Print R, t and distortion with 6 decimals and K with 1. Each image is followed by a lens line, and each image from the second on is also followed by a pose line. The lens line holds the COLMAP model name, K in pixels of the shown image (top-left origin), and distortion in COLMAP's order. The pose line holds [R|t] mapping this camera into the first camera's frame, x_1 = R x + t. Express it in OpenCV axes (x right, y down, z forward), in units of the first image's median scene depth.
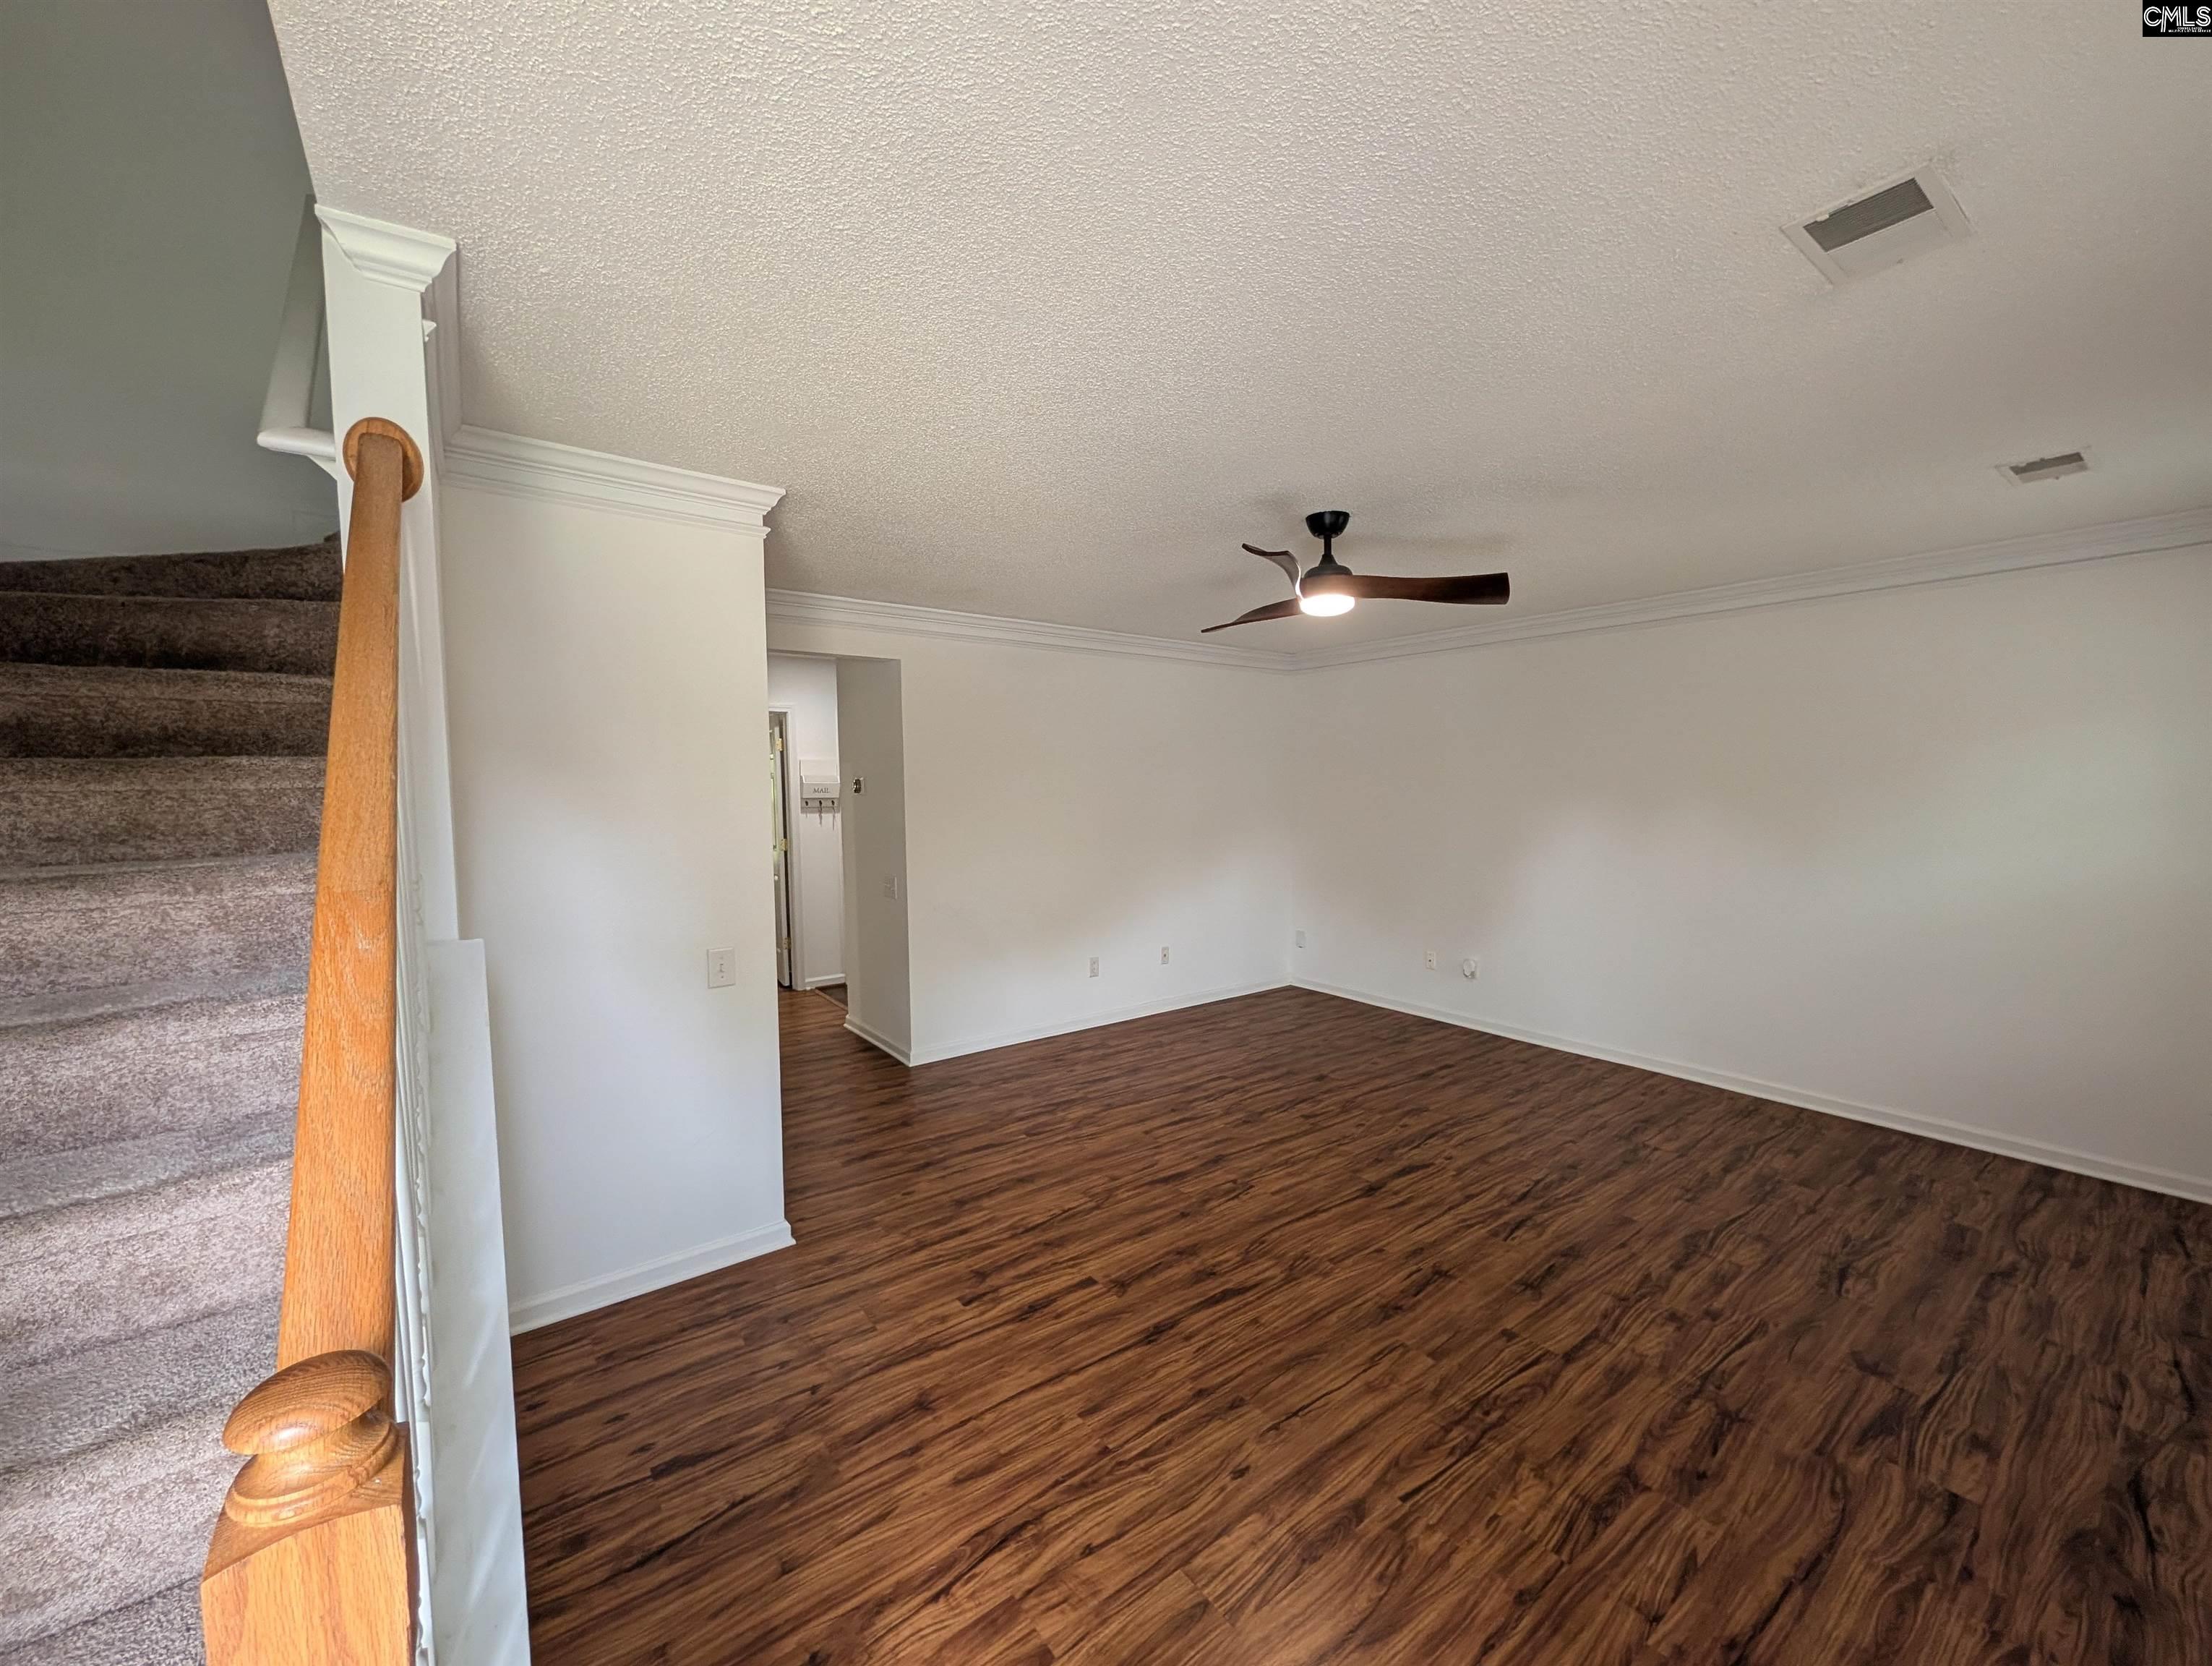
lens RADIAL K [[865.2, 0, 1109.7], [0, 865.2, 834.5], [0, 0, 1]] dist [-0.000495, -0.000047]
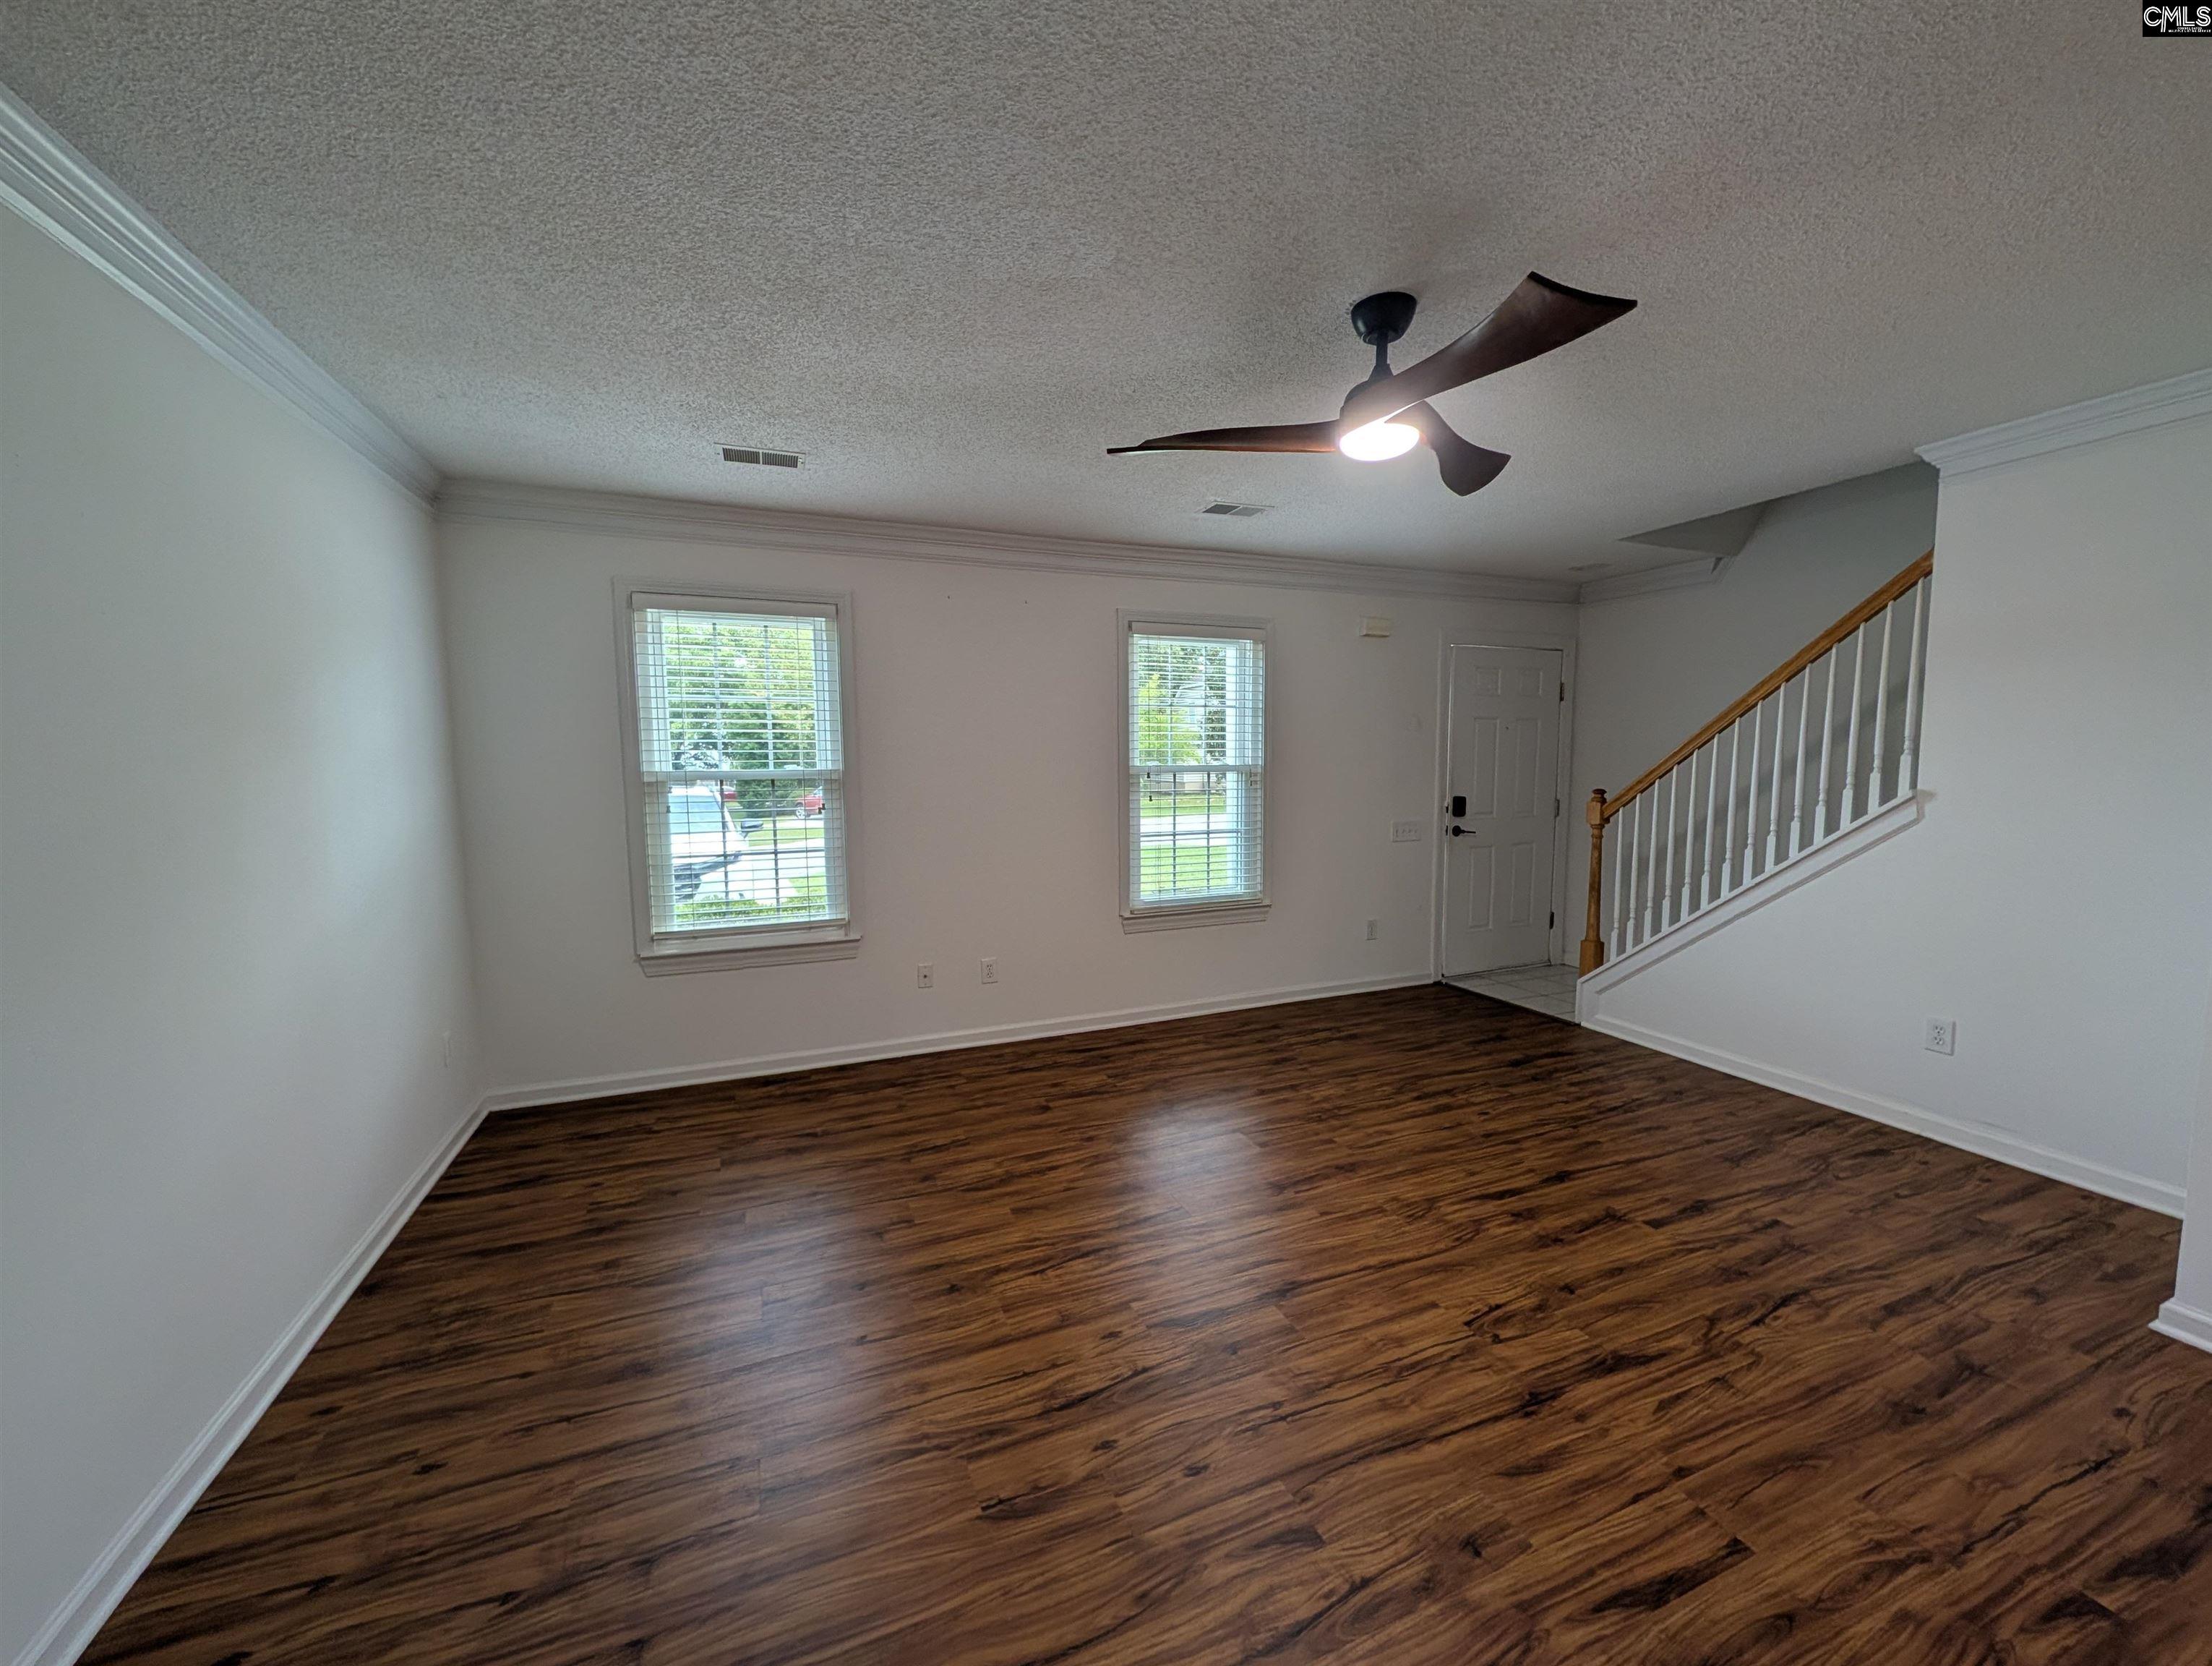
lens RADIAL K [[865.2, 0, 1113.2], [0, 865.2, 831.7], [0, 0, 1]] dist [-0.000495, -0.000047]
pose [[-0.968694, -0.005060, 0.248208, 0.313853], [0.031496, 0.989208, 0.143090, -0.071307], [-0.246253, 0.146428, -0.958080, 1.952436]]
